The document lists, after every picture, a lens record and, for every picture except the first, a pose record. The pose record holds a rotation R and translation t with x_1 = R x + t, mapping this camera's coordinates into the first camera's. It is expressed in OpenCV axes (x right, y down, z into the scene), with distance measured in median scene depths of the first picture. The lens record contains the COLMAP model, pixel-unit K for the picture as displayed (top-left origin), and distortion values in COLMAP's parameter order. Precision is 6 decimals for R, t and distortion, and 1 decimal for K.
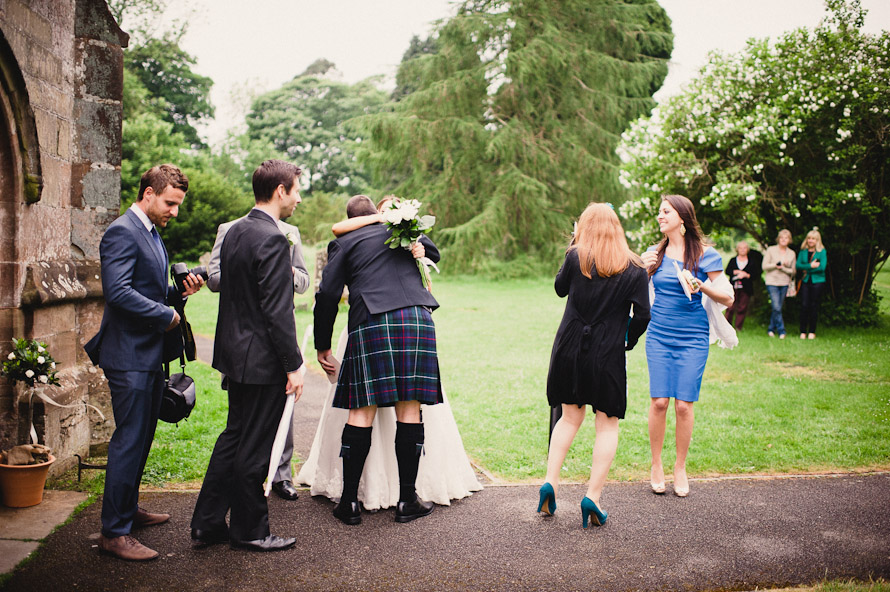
lens RADIAL K [[907.4, 0, 446.7], [0, 907.4, 298.3], [0, 0, 1]] dist [-0.052038, 0.000000]
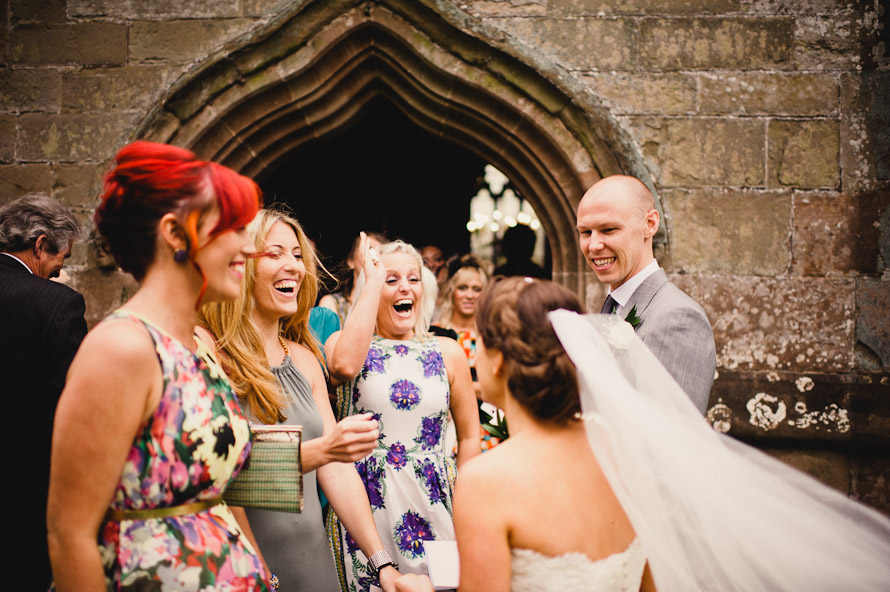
lens RADIAL K [[907.4, 0, 439.9], [0, 907.4, 299.8], [0, 0, 1]] dist [-0.052038, 0.000000]
pose [[-0.184311, -0.027933, -0.982471, 0.155639], [-0.075482, 0.997046, -0.014187, -0.058650], [0.979965, 0.071544, -0.185875, 0.844782]]
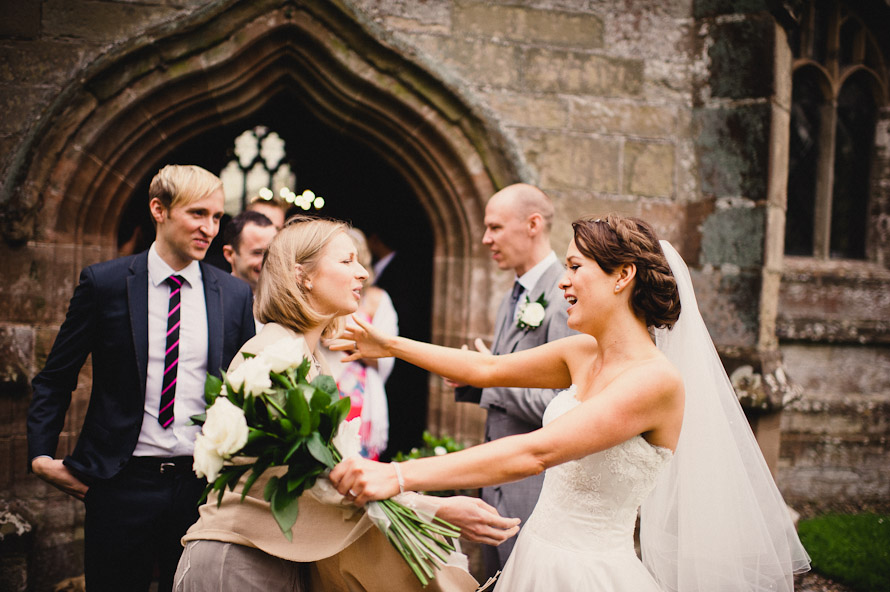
lens RADIAL K [[907.4, 0, 439.8], [0, 907.4, 295.3], [0, 0, 1]] dist [-0.052038, 0.000000]
pose [[0.135735, -0.002768, -0.990741, 0.237200], [-0.088578, 0.995958, -0.014918, -0.052263], [0.986778, 0.089783, 0.134941, 0.716087]]
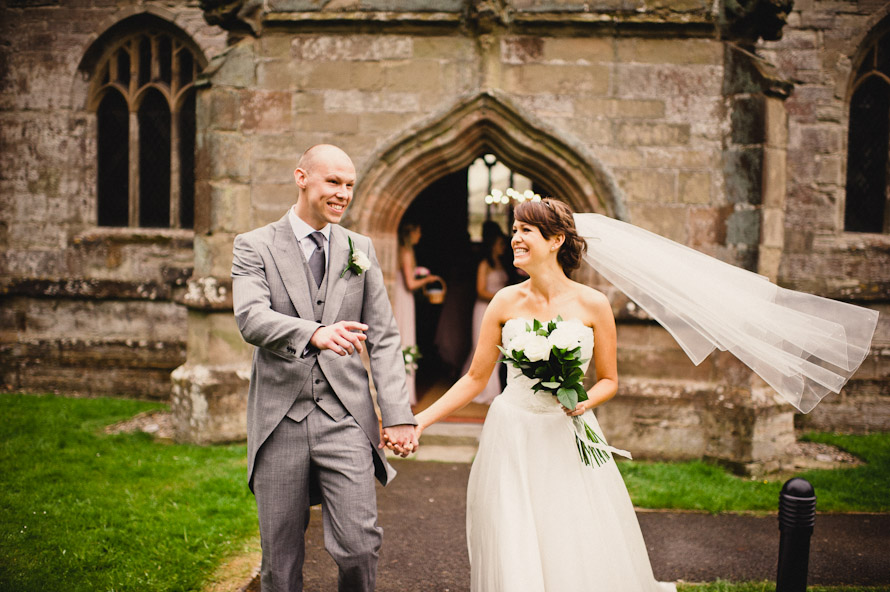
lens RADIAL K [[907.4, 0, 446.5], [0, 907.4, 297.0], [0, 0, 1]] dist [-0.052038, 0.000000]
pose [[-0.149572, 0.016678, -0.988610, 0.766700], [-0.082654, 0.996147, 0.029310, -0.040275], [0.985290, 0.086096, -0.147617, 0.824251]]
